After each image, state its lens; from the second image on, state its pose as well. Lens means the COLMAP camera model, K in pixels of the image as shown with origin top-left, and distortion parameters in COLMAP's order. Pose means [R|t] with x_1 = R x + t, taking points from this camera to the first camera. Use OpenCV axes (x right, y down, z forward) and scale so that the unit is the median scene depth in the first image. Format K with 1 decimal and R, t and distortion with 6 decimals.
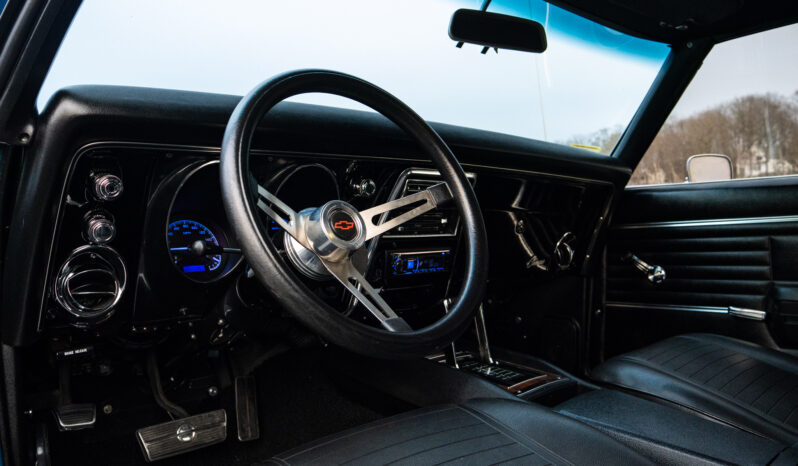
lens RADIAL K [[571.1, 0, 399.0], [0, 571.1, 233.0], [0, 0, 1]] dist [-0.082058, 0.047565]
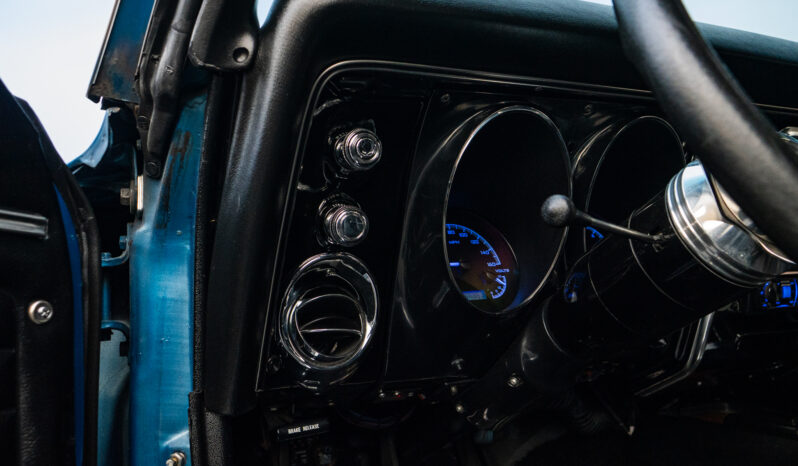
lens RADIAL K [[645.3, 0, 399.0], [0, 645.3, 233.0], [0, 0, 1]] dist [0.002412, 0.000291]
pose [[0.953743, -0.076816, -0.290642, -0.253692], [0.042605, 0.991583, -0.122266, 0.089640], [0.297587, 0.104227, 0.948988, 0.318774]]
